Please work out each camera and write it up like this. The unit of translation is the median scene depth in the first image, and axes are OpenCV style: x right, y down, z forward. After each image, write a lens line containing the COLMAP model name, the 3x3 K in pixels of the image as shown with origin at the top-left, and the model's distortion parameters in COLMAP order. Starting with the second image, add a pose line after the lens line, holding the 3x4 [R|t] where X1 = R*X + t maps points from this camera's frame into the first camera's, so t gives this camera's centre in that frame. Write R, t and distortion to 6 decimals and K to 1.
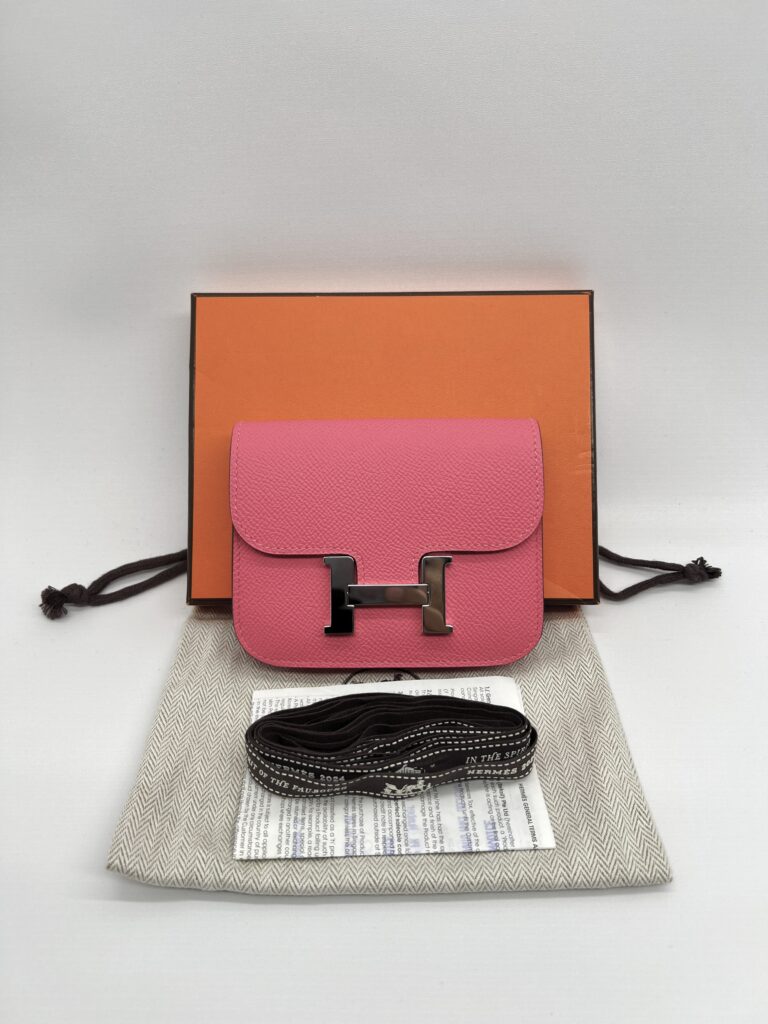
lens RADIAL K [[775.8, 0, 386.9], [0, 775.8, 510.9], [0, 0, 1]] dist [0.010718, 0.000201]
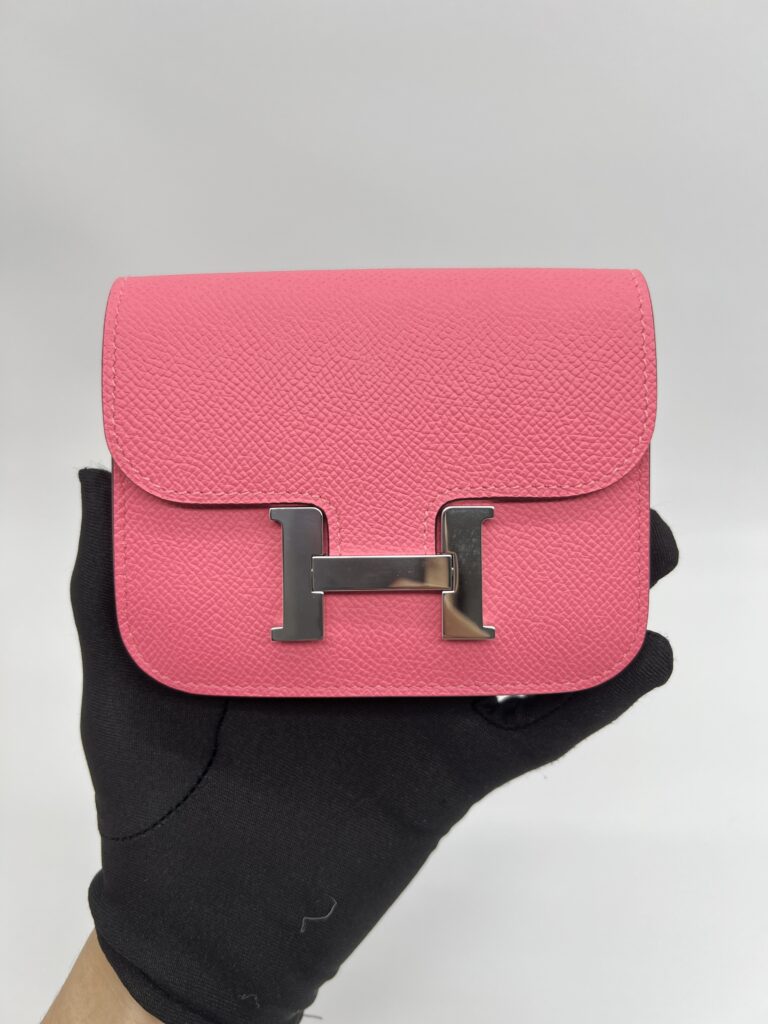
lens RADIAL K [[775.8, 0, 384.4], [0, 775.8, 513.4], [0, 0, 1]] dist [0.010718, 0.000201]
pose [[0.999900, -0.002011, 0.014029, -0.004983], [0.001084, 0.997836, 0.065749, 0.025888], [-0.014131, -0.065727, 0.997738, 0.427437]]
